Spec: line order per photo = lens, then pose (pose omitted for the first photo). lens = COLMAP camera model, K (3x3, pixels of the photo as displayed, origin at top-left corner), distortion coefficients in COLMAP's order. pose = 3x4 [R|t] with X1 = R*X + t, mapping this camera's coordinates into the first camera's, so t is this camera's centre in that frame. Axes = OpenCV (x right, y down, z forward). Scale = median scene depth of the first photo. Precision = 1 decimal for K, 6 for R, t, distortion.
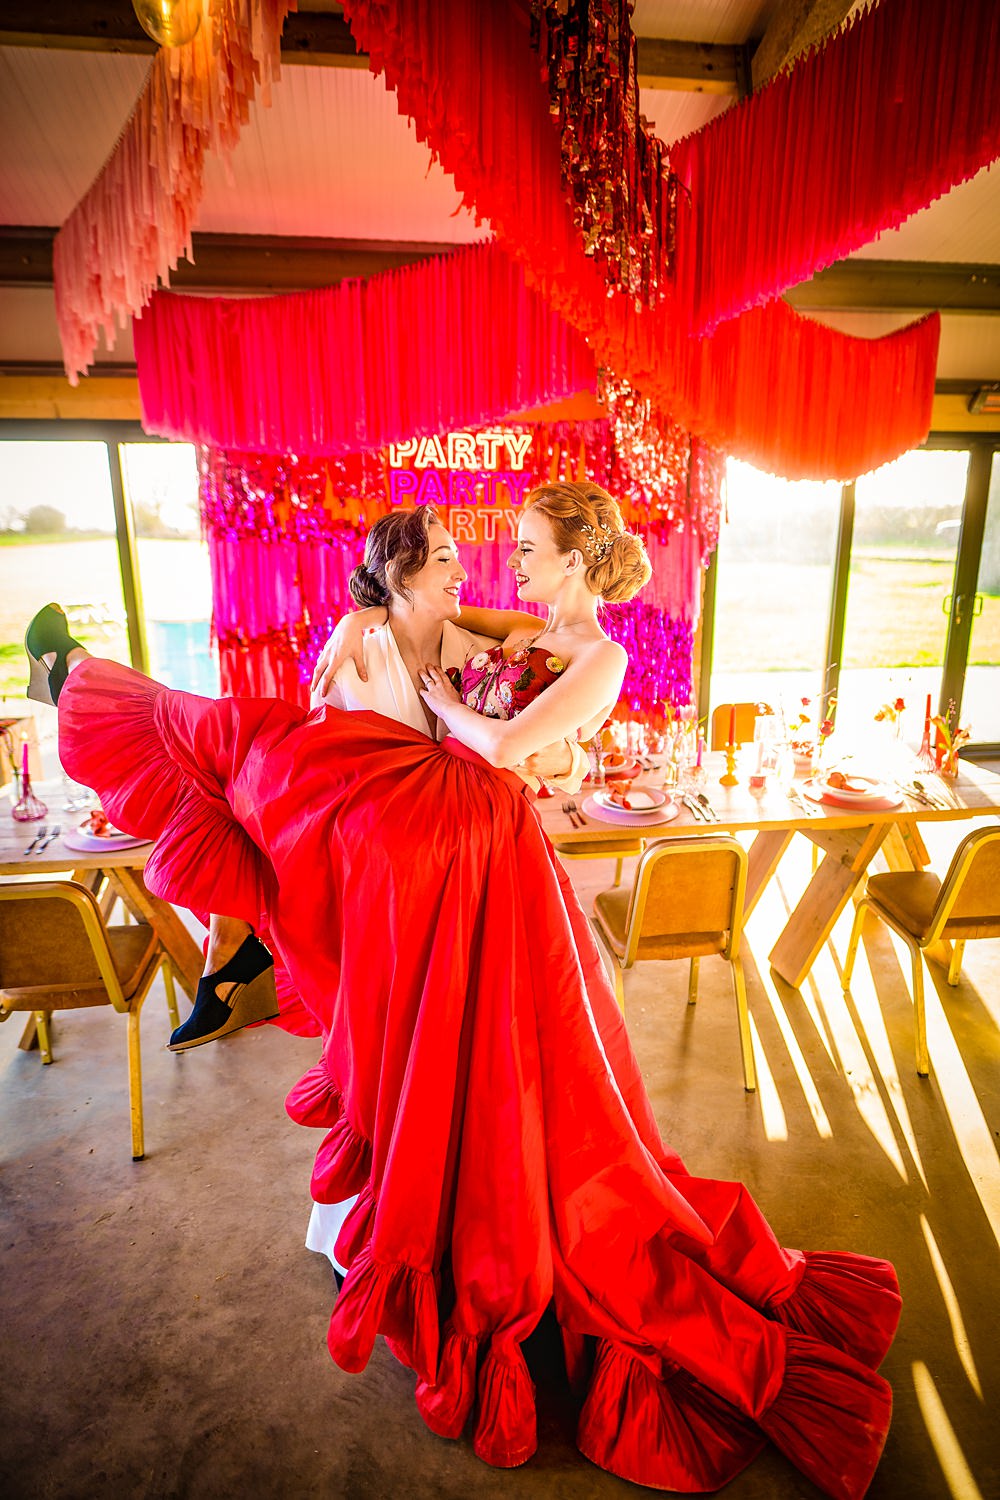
lens RADIAL K [[871.7, 0, 500.0], [0, 871.7, 750.0], [0, 0, 1]] dist [-0.001095, -0.000315]
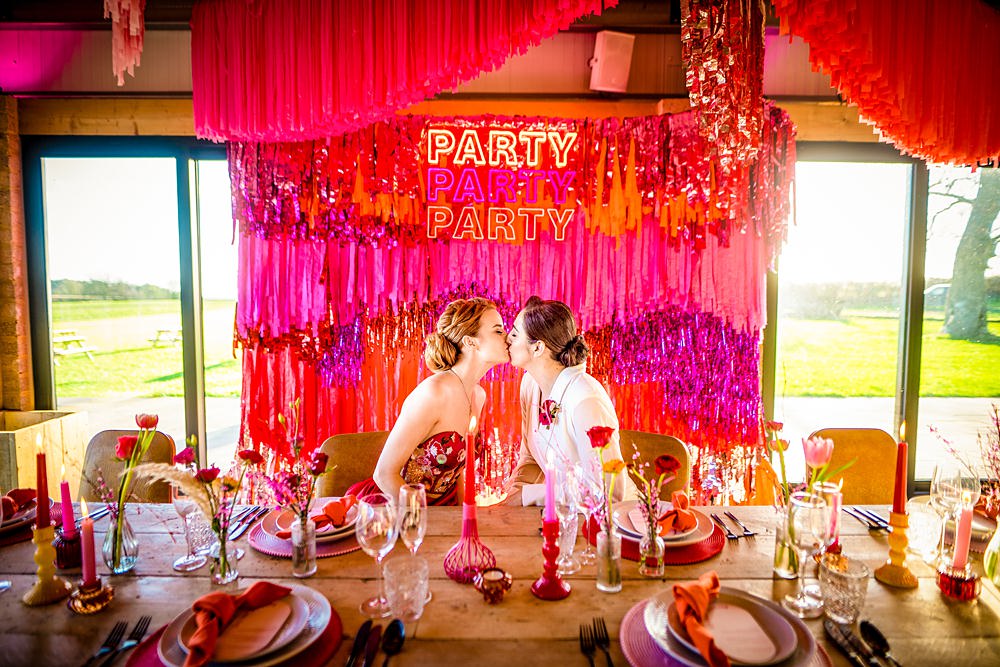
lens RADIAL K [[581.1, 0, 500.0], [0, 581.1, 333.5], [0, 0, 1]] dist [-0.001095, -0.000315]
pose [[0.989974, 0.018201, -0.140072, 0.045549], [-0.044195, 0.981786, -0.184777, -0.027226], [0.134158, 0.189115, 0.972747, 0.418808]]
